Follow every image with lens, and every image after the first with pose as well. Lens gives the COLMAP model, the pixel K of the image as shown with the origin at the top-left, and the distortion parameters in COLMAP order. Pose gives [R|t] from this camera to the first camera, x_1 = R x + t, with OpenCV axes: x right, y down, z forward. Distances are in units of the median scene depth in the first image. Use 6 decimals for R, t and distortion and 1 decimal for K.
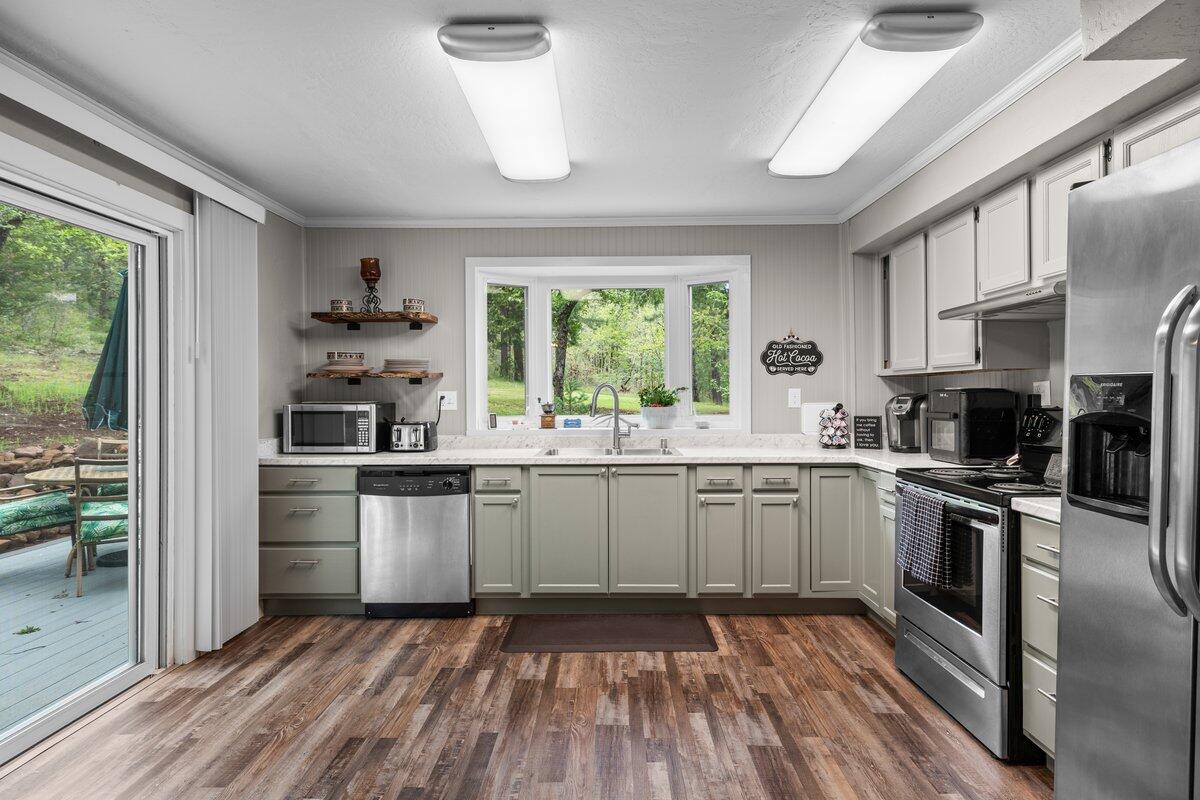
lens RADIAL K [[633.0, 0, 600.0], [0, 633.0, 400.0], [0, 0, 1]] dist [-0.000870, 0.000203]
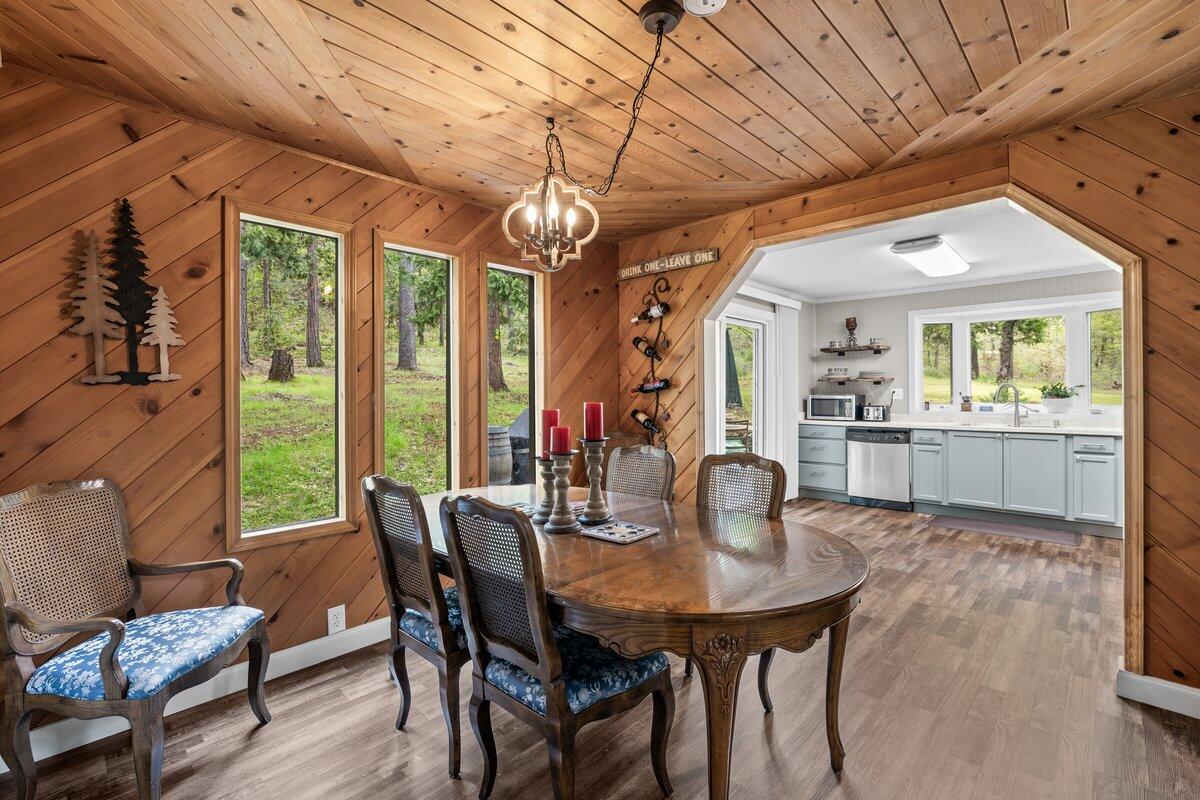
lens RADIAL K [[533.2, 0, 601.1], [0, 533.2, 390.2], [0, 0, 1]] dist [-0.000844, 0.000051]
pose [[0.731974, -0.001187, -0.681332, 0.194833], [-0.005133, 0.999960, -0.007257, 0.007184], [0.681314, 0.008809, 0.731939, -0.752871]]
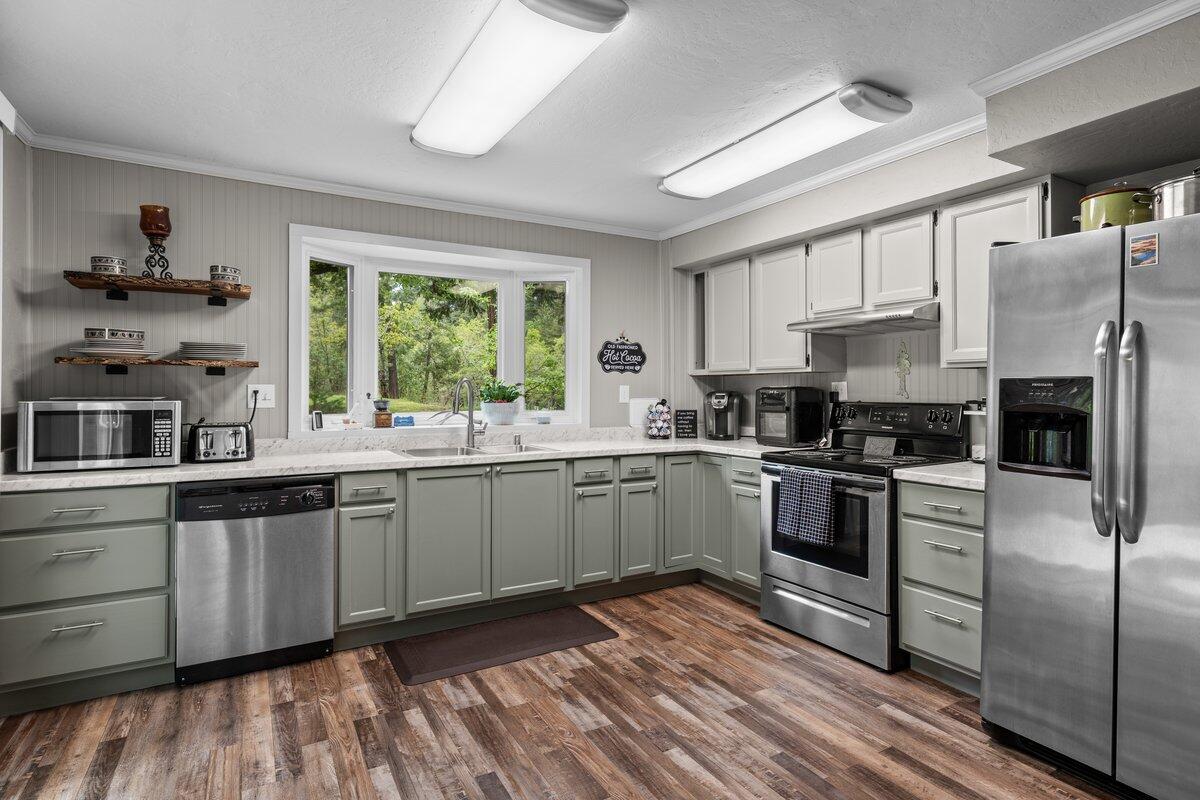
lens RADIAL K [[619.2, 0, 598.2], [0, 619.2, 388.8], [0, 0, 1]] dist [-0.000075, 0.000210]
pose [[0.861932, 0.007235, 0.506972, -0.320663], [-0.000776, 0.999916, -0.012950, 0.001782], [-0.507023, 0.010768, 0.861865, 0.117450]]
